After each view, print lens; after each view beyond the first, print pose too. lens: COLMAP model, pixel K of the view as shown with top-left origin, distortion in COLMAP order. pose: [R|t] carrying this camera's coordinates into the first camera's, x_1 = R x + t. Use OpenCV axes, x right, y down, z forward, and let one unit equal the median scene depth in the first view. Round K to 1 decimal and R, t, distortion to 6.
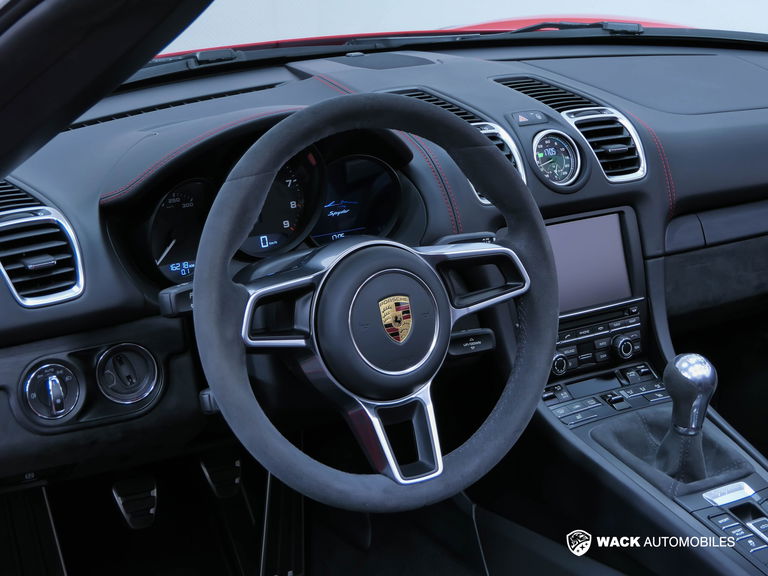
lens RADIAL K [[1488.7, 0, 384.0], [0, 1488.7, 288.0], [0, 0, 1]] dist [-0.014444, -0.096789]
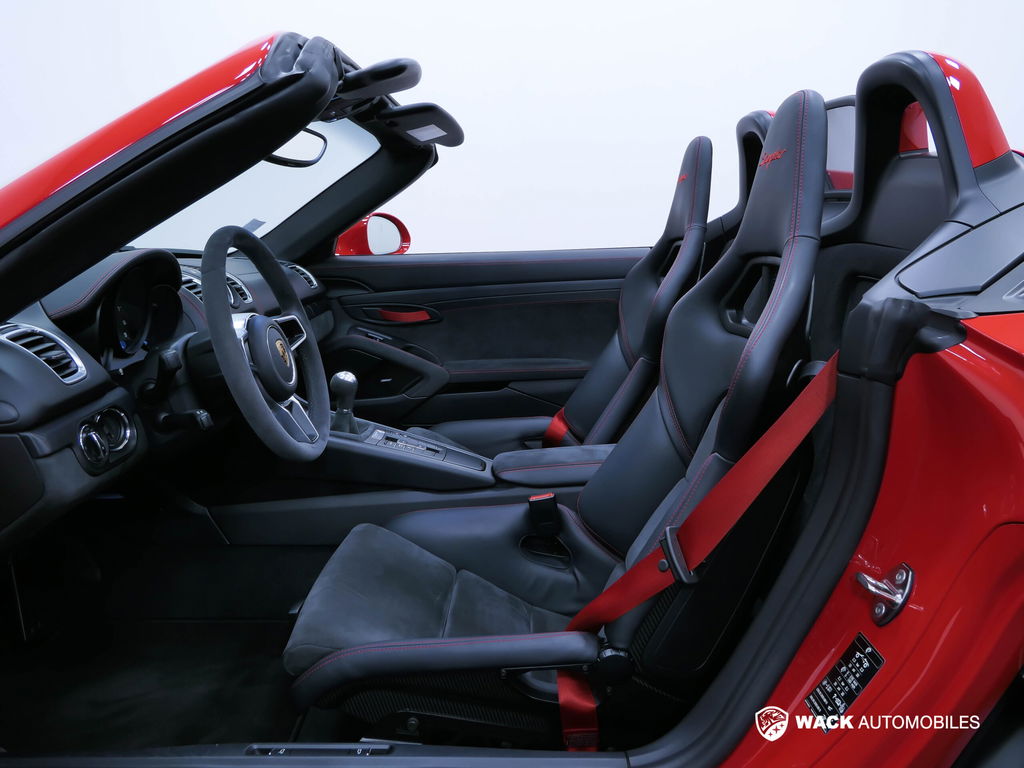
lens RADIAL K [[791.9, 0, 512.0], [0, 791.9, 384.0], [0, 0, 1]] dist [-0.001545, -0.000939]
pose [[0.543734, -0.180050, 0.819717, -0.584450], [0.260686, 0.964637, 0.038964, 0.086207], [-0.797745, 0.192502, 0.571442, 0.256744]]
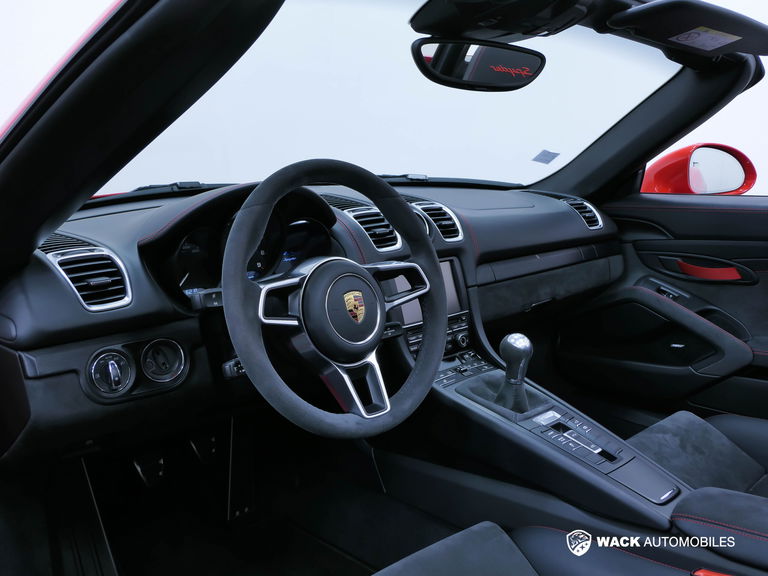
lens RADIAL K [[741.6, 0, 384.0], [0, 741.6, 288.0], [0, 0, 1]] dist [-0.011300, -0.005548]
pose [[0.976137, -0.044111, 0.212627, -0.115539], [0.069116, 0.991342, -0.111641, 0.083779], [-0.205861, 0.123672, 0.970735, 0.262965]]
